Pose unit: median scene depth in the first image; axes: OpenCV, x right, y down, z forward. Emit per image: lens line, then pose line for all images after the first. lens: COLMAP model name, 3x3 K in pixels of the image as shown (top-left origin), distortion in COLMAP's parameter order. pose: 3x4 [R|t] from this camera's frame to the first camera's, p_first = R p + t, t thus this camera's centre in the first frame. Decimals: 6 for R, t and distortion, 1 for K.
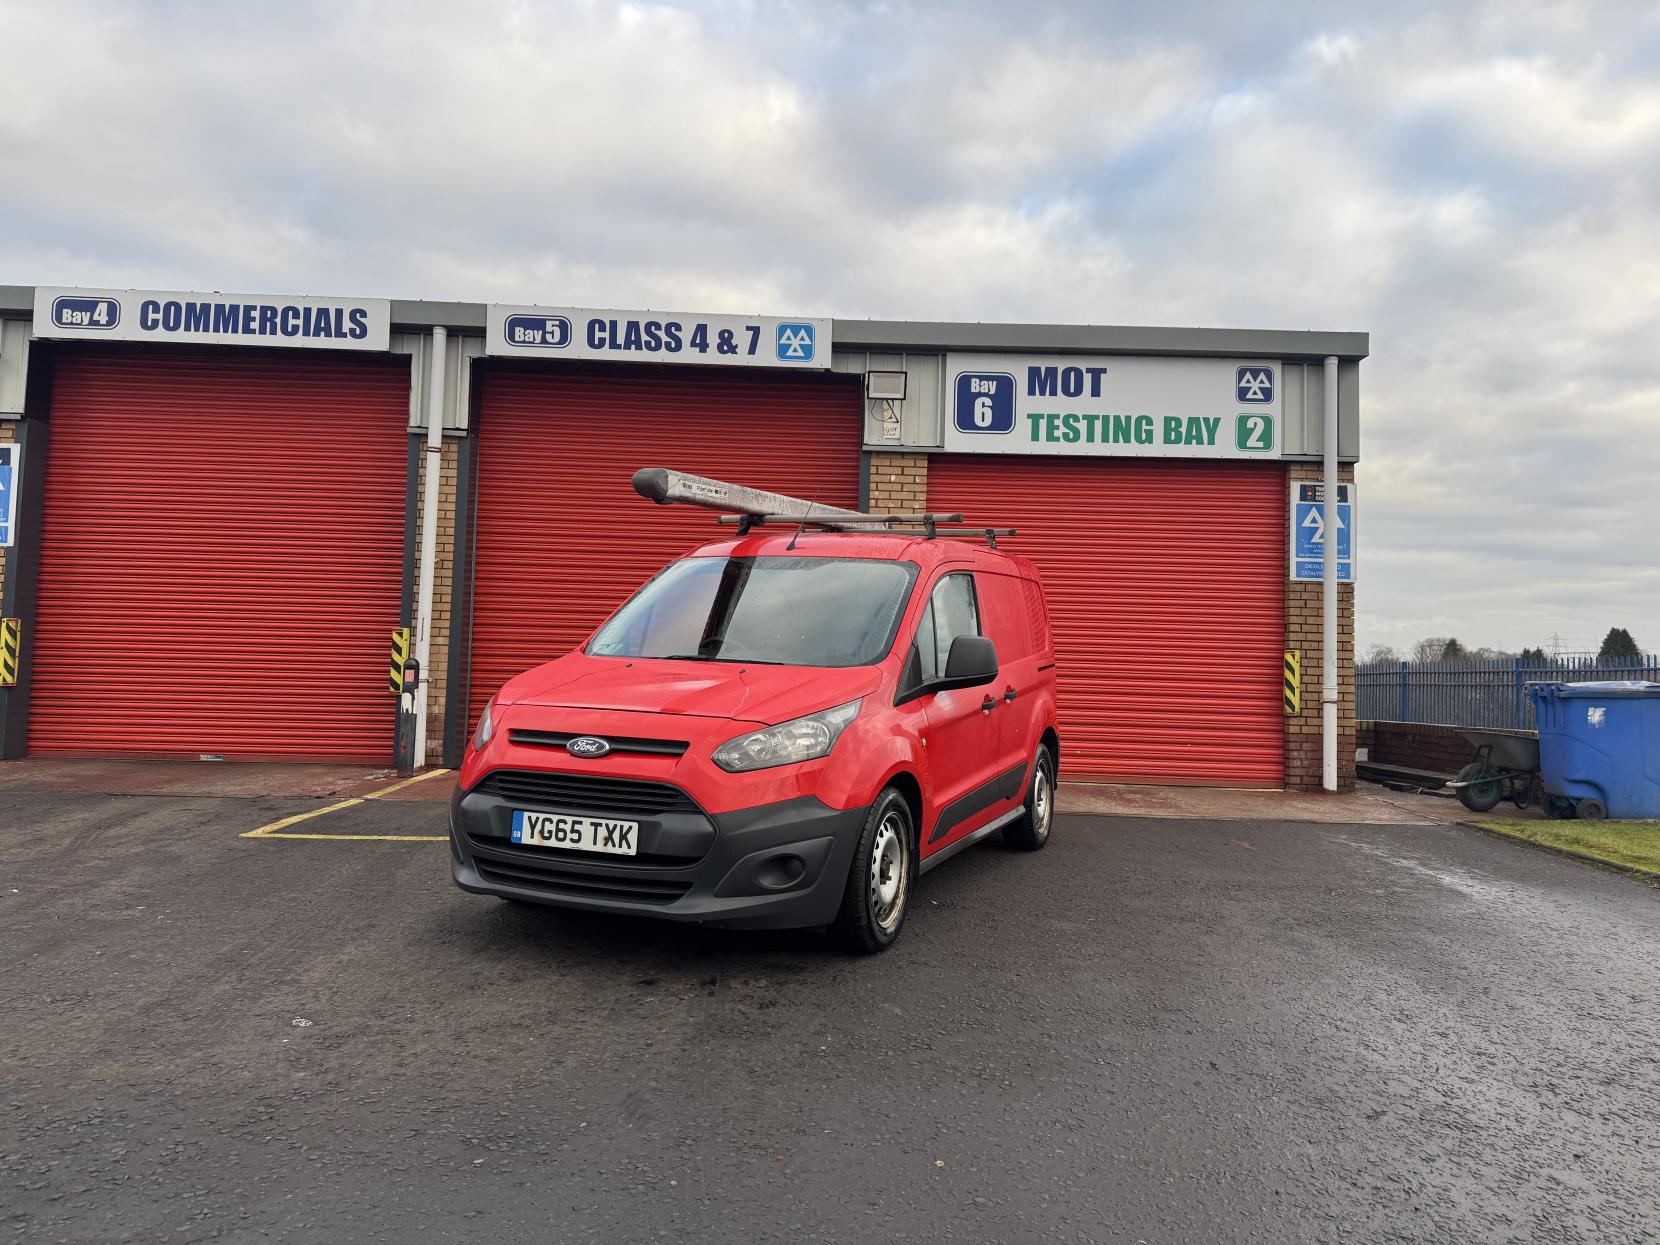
lens RADIAL K [[1118.0, 0, 830.0], [0, 1118.0, 633.6], [0, 0, 1]] dist [0.180826, -0.241874]
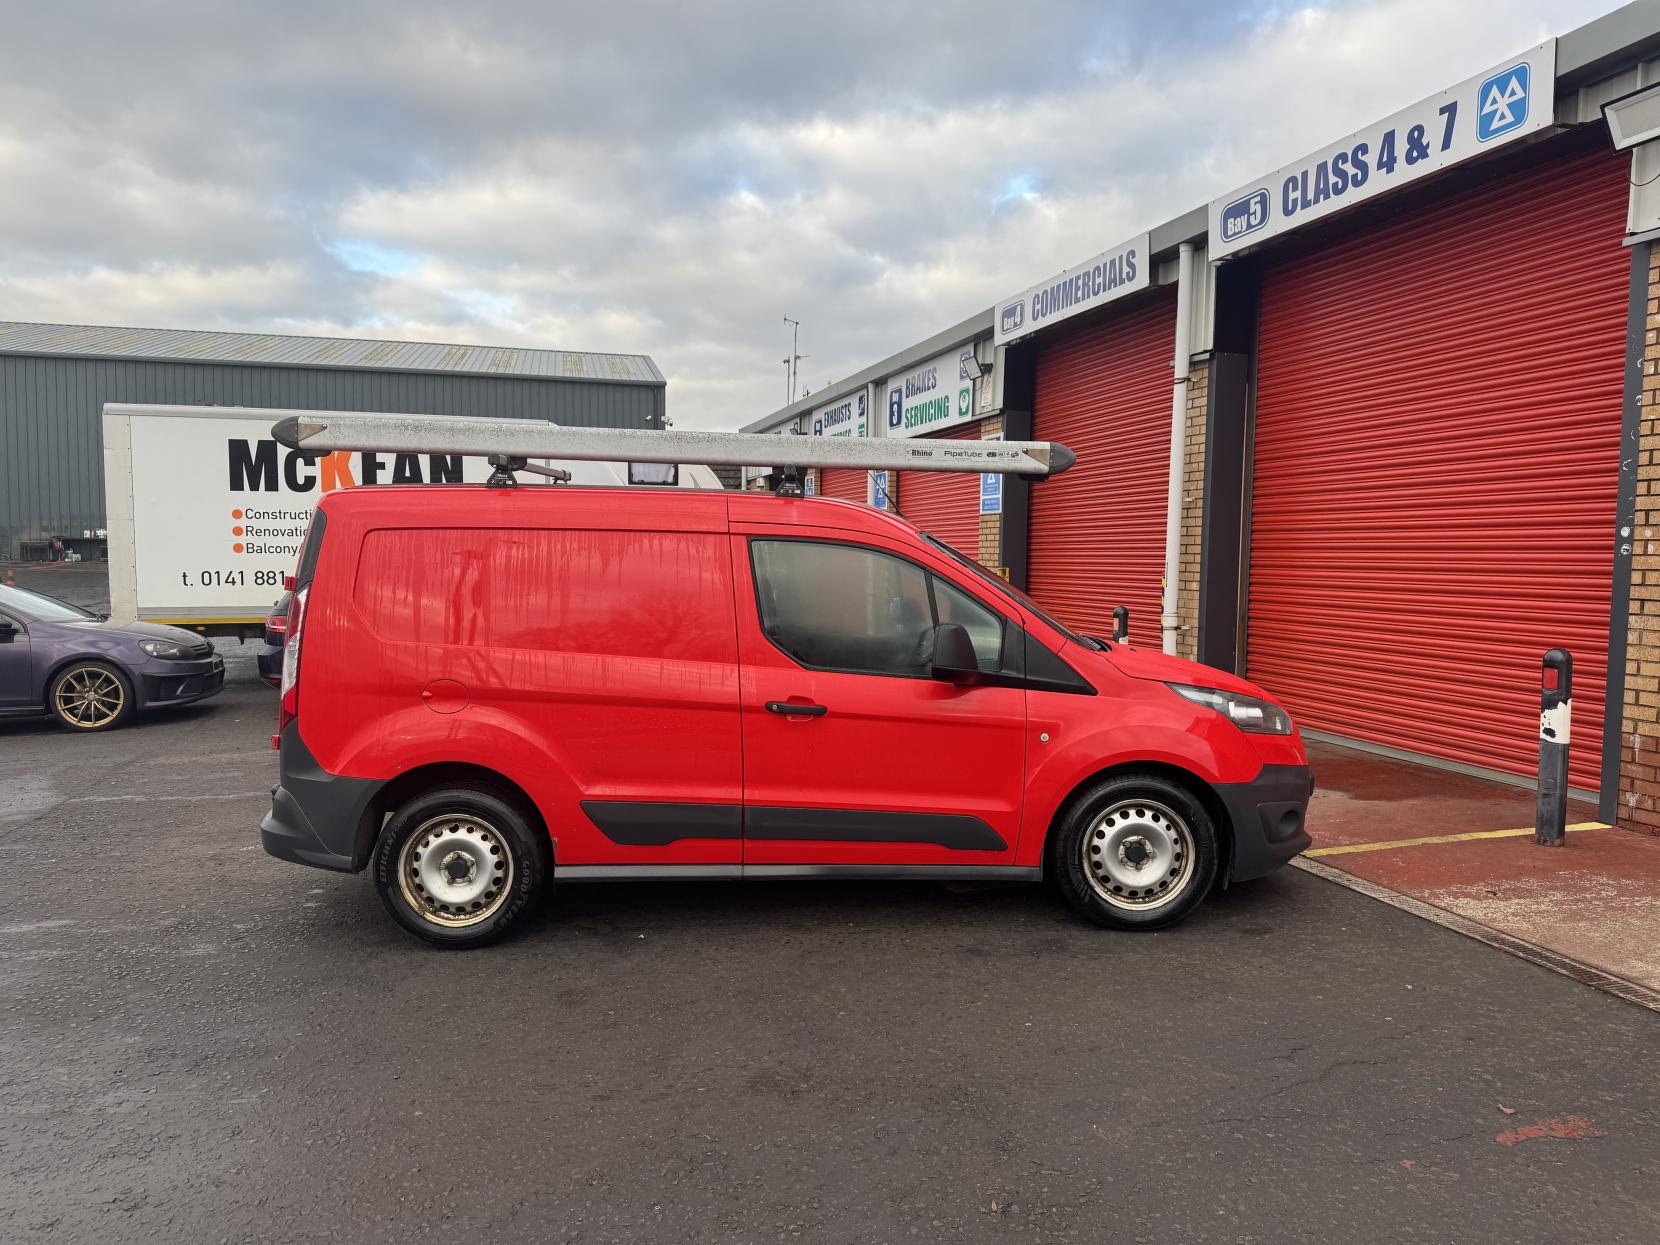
lens RADIAL K [[1165.1, 0, 823.2], [0, 1165.1, 623.0], [0, 0, 1]] dist [0.033320, -0.034757]
pose [[0.253319, 0.036772, -0.966684, 0.501621], [0.034898, 0.998280, 0.047118, -0.019320], [0.966753, -0.045671, 0.251600, 0.470479]]
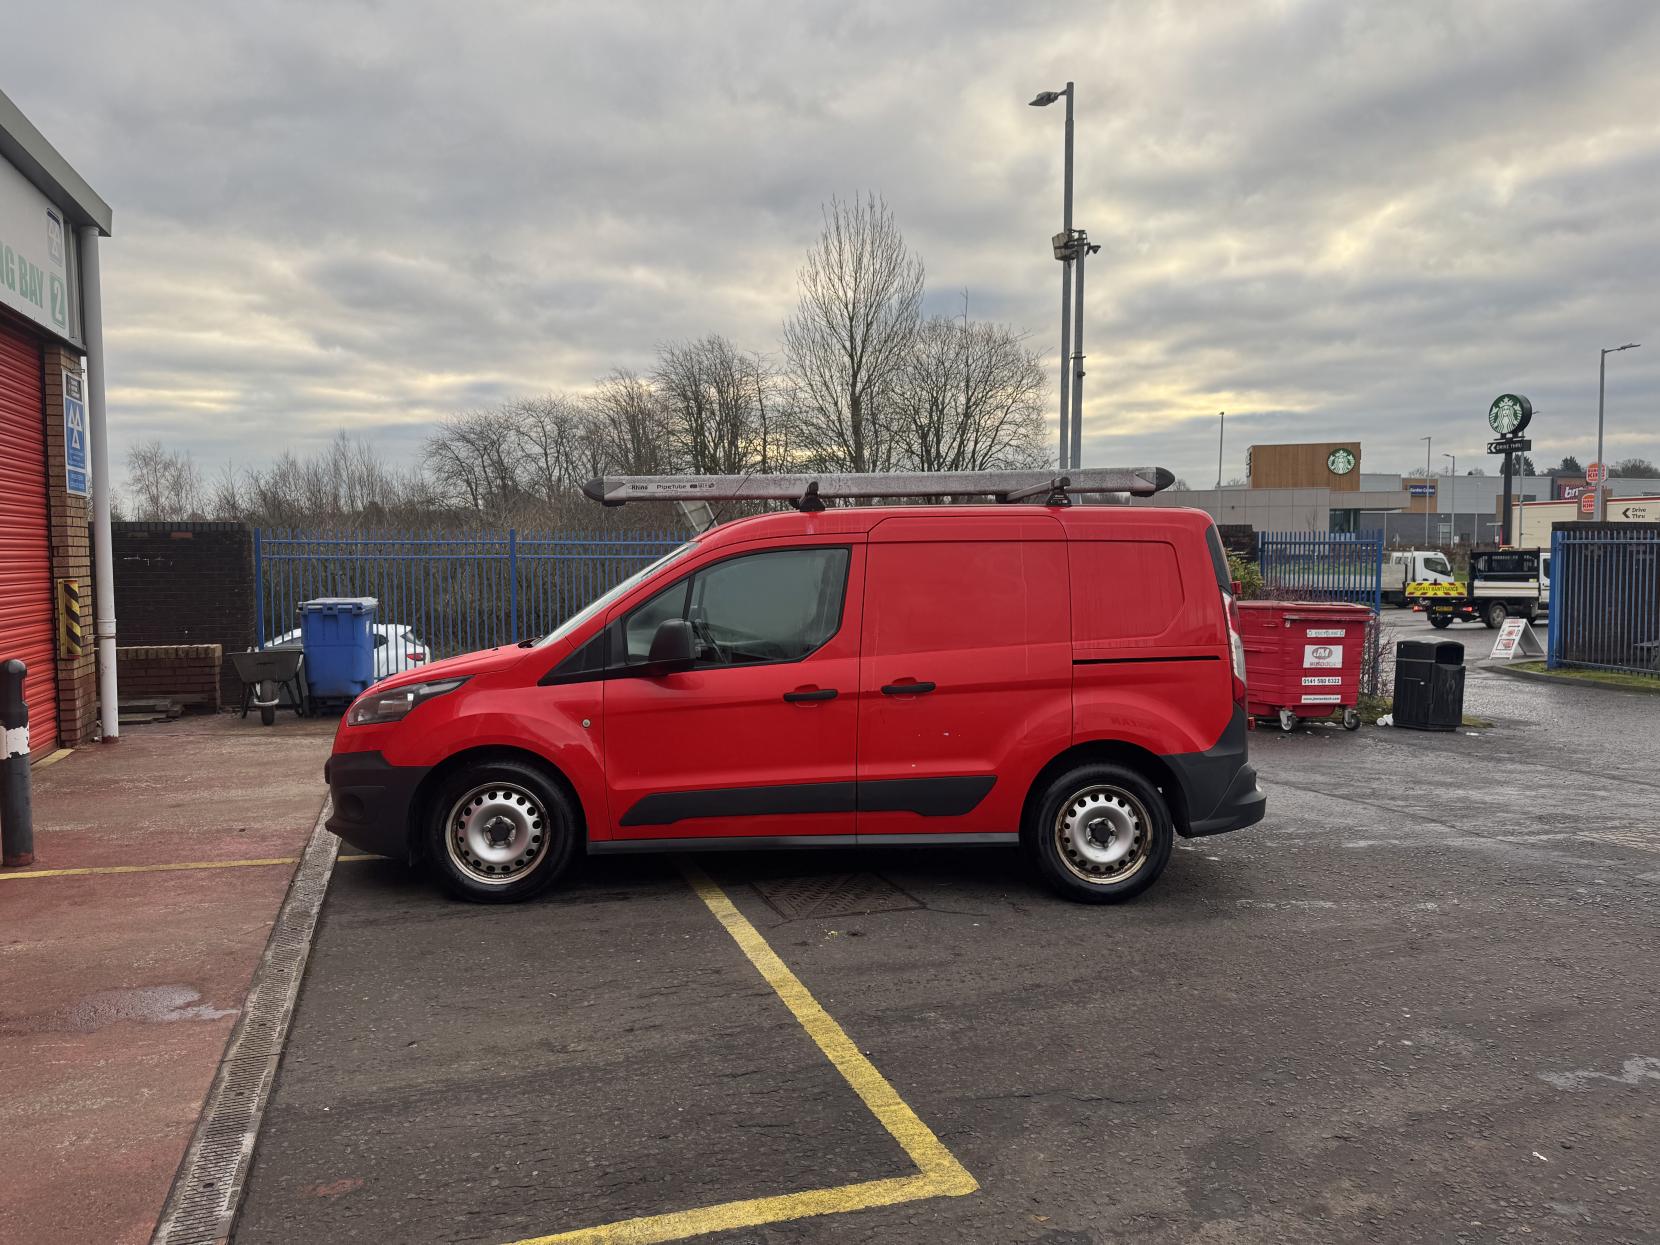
lens RADIAL K [[1162.1, 0, 830.0], [0, 1162.1, 622.5], [0, 0, 1]] dist [0.050831, -0.058285]
pose [[-0.306254, -0.077405, 0.948798, -0.557241], [-0.047478, 0.996690, 0.065988, -0.035078], [-0.950765, -0.024838, -0.308915, 0.737498]]
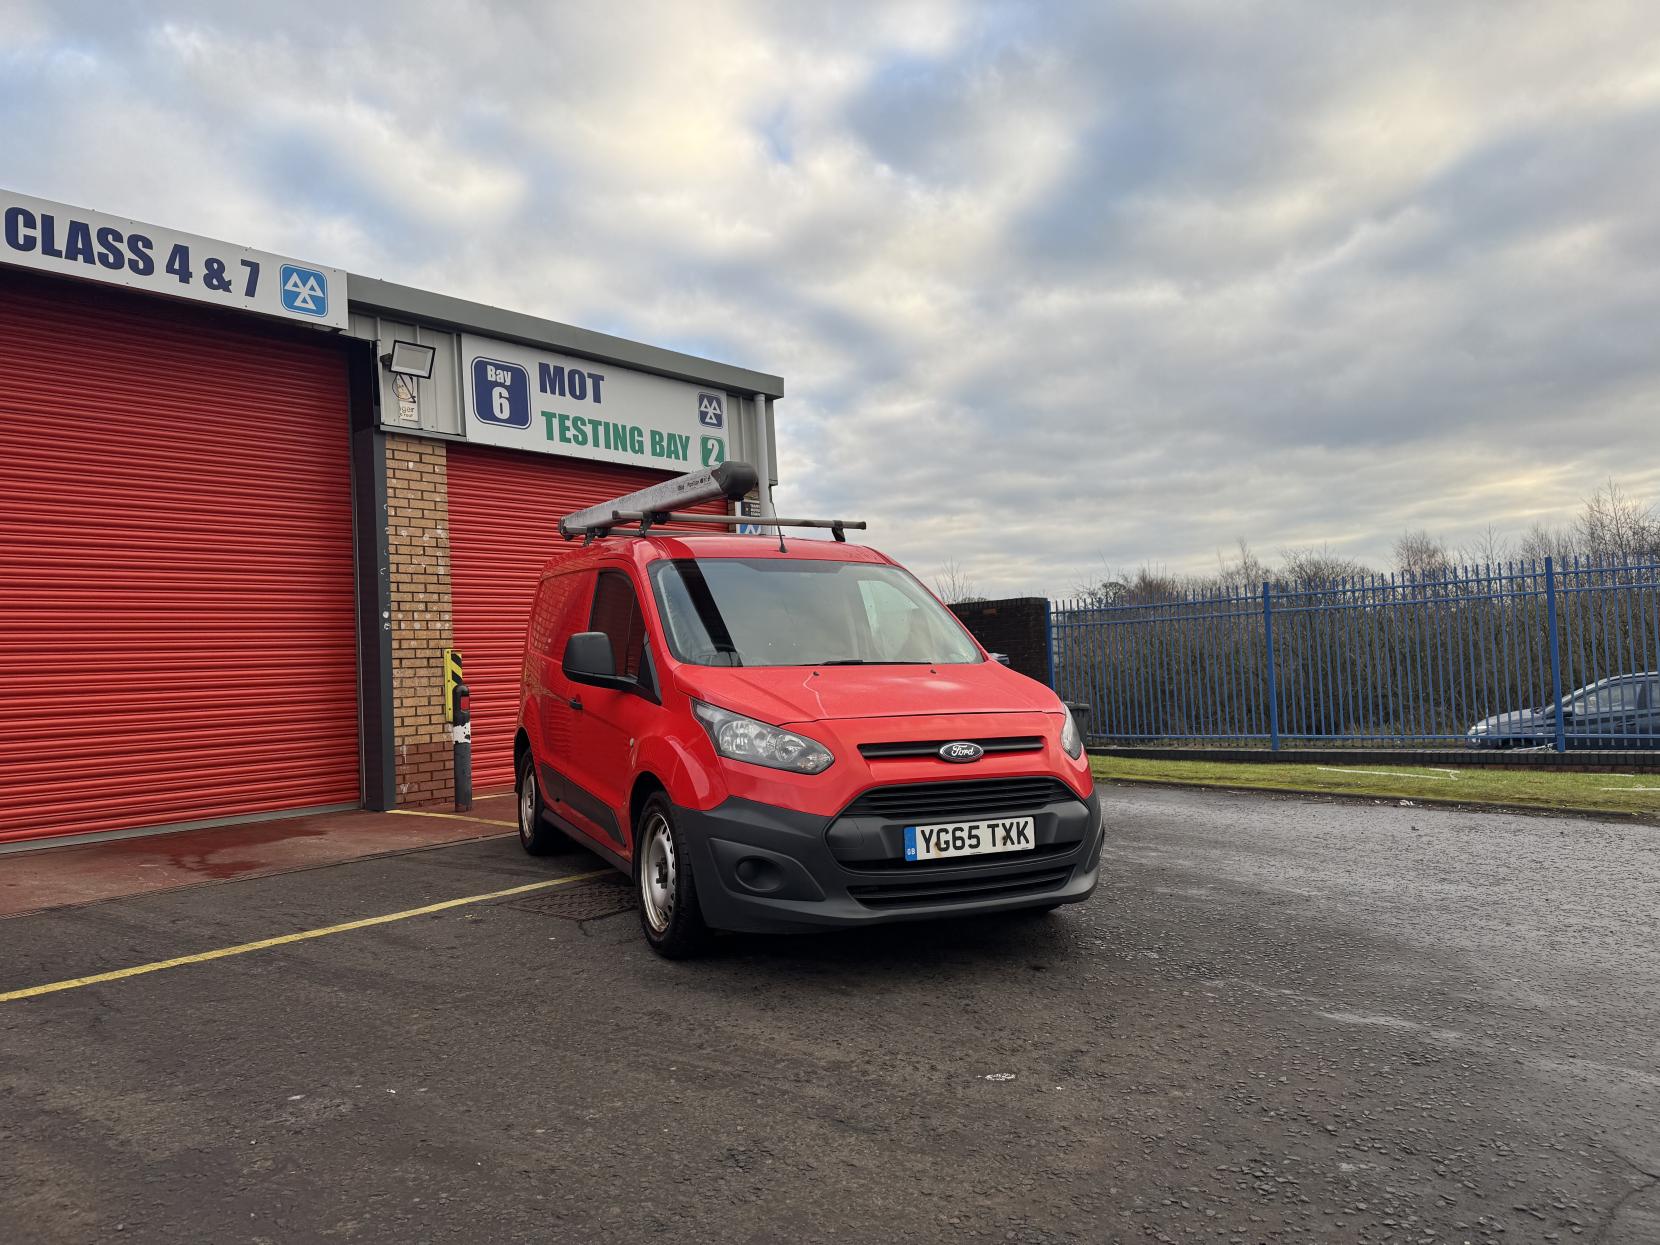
lens RADIAL K [[1162.1, 0, 830.0], [0, 1162.1, 622.5], [0, 0, 1]] dist [0.050831, -0.058285]
pose [[0.675454, -0.022040, 0.737073, -0.404169], [0.032117, 0.999484, 0.000454, -0.006627], [-0.736703, 0.023366, 0.675813, 0.152428]]
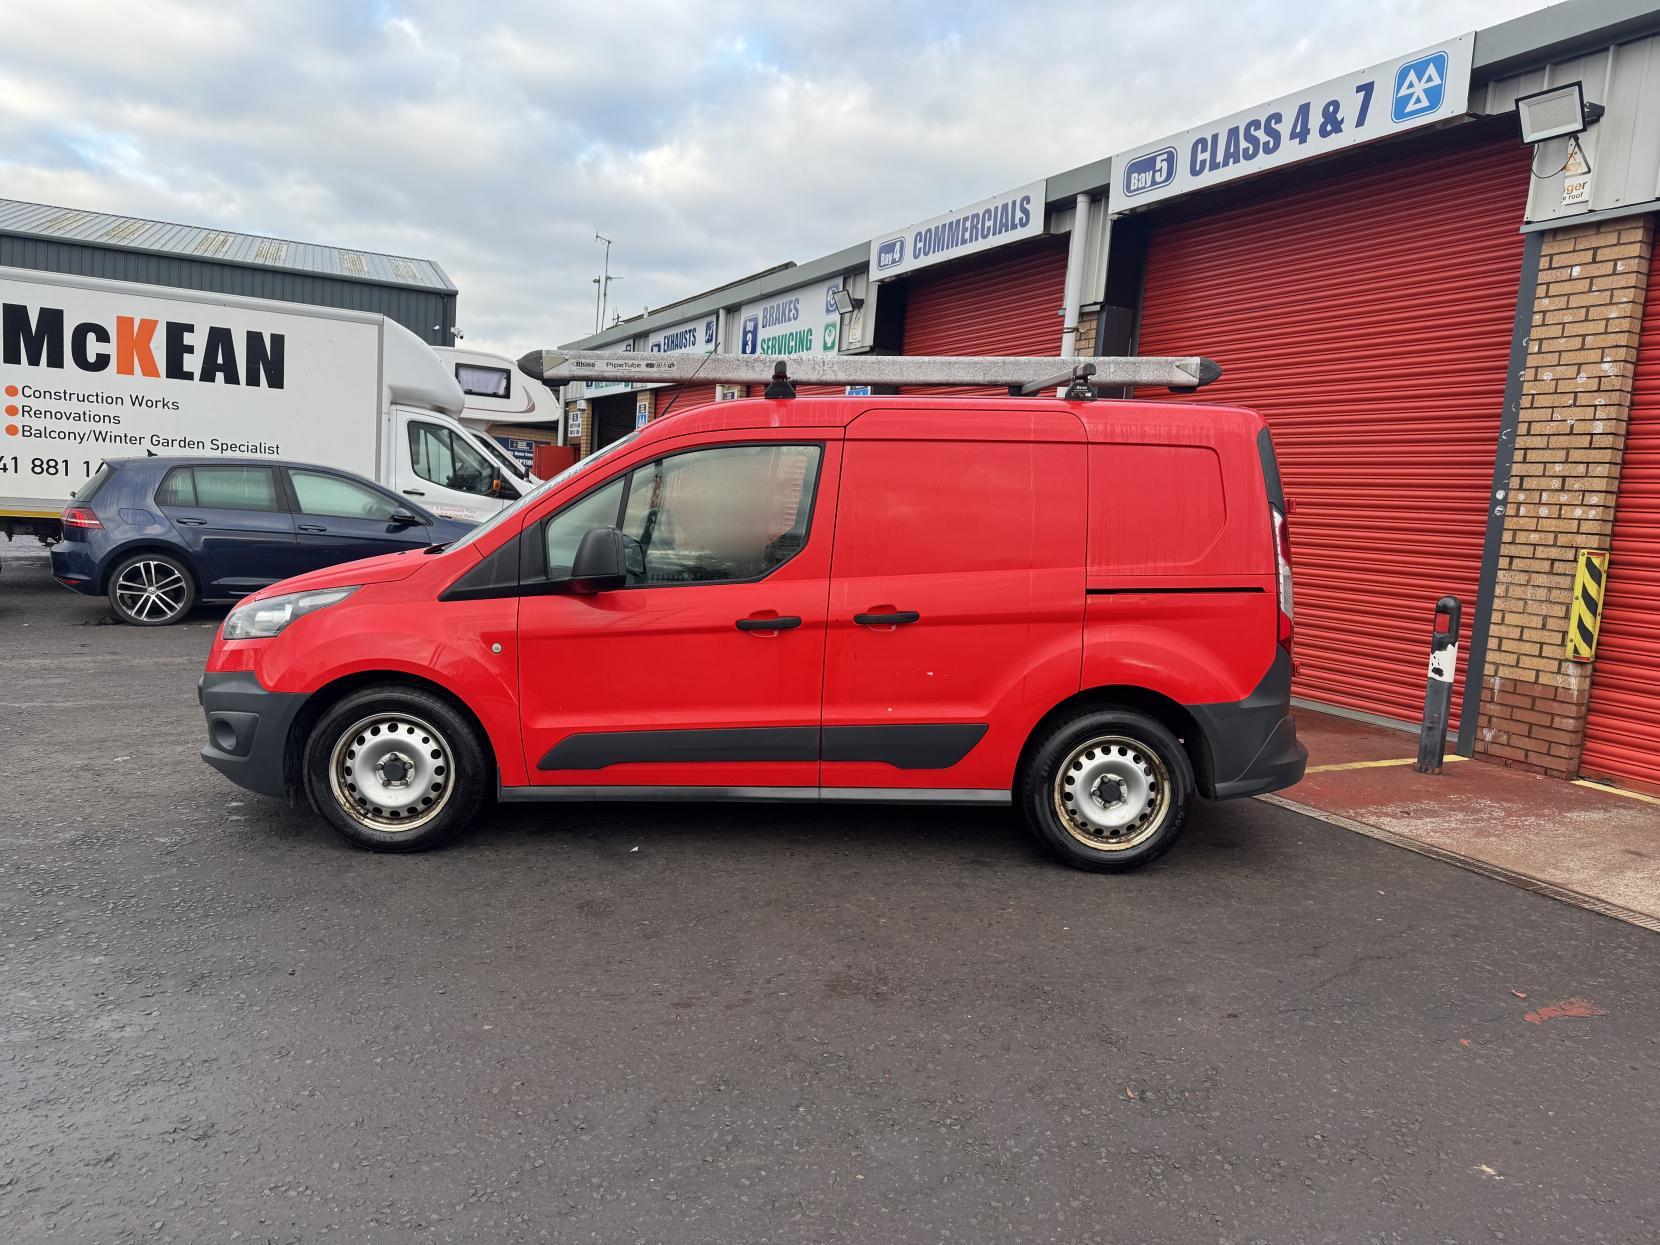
lens RADIAL K [[1162.1, 0, 830.0], [0, 1162.1, 622.5], [0, 0, 1]] dist [0.050831, -0.058285]
pose [[0.435385, 0.096923, -0.895011, 0.460976], [-0.023711, 0.995077, 0.096225, -0.006392], [0.899932, -0.020673, 0.435540, 0.388261]]
